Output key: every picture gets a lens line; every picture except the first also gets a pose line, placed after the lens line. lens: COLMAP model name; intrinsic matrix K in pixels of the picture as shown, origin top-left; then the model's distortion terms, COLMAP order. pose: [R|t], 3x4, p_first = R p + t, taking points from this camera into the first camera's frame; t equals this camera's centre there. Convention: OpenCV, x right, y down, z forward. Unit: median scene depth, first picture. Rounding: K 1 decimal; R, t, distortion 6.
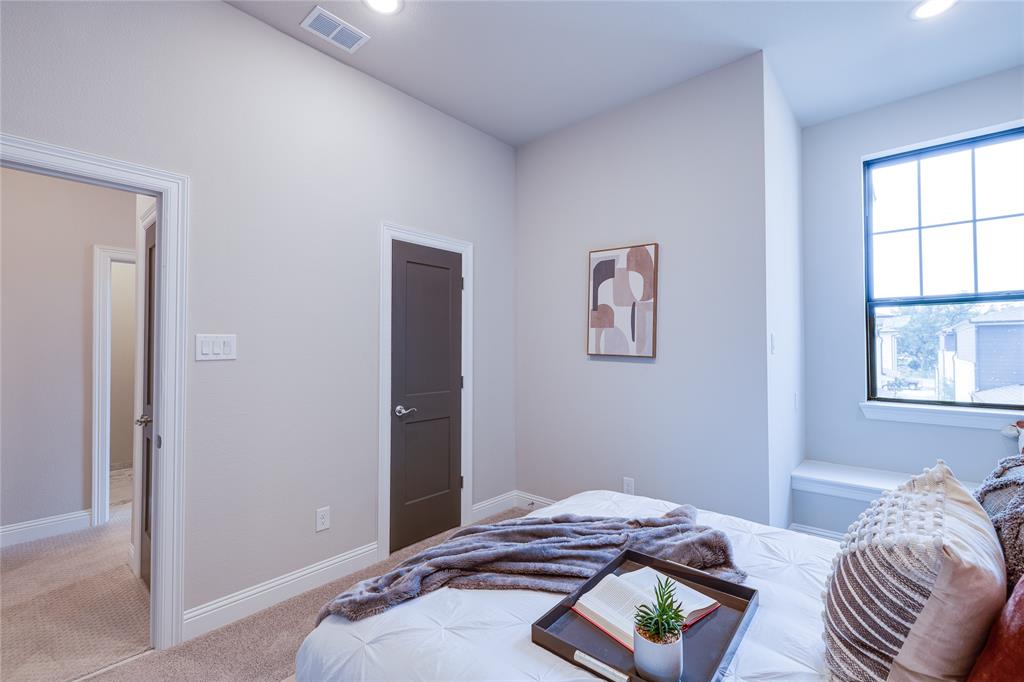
lens RADIAL K [[434.3, 0, 506.8], [0, 434.3, 339.3], [0, 0, 1]] dist [-0.000541, 0.000195]
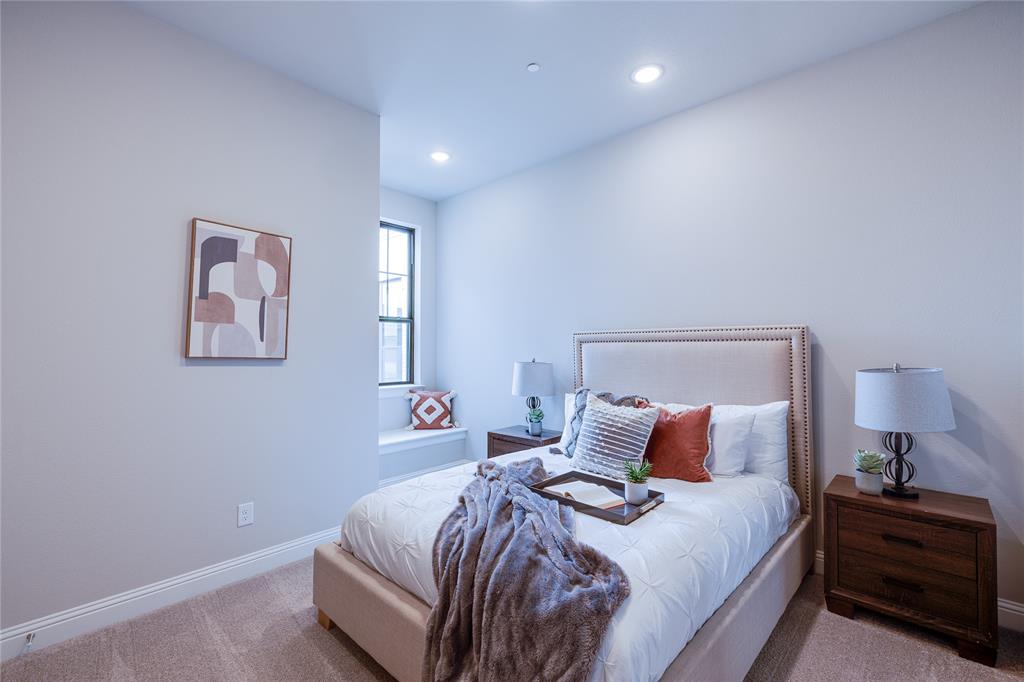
lens RADIAL K [[434.3, 0, 506.8], [0, 434.3, 339.3], [0, 0, 1]] dist [-0.000541, 0.000195]
pose [[0.049364, 0.024886, 0.998471, -0.541624], [-0.019976, 0.999514, -0.023925, 0.011246], [-0.998581, -0.018764, 0.049837, 0.459986]]
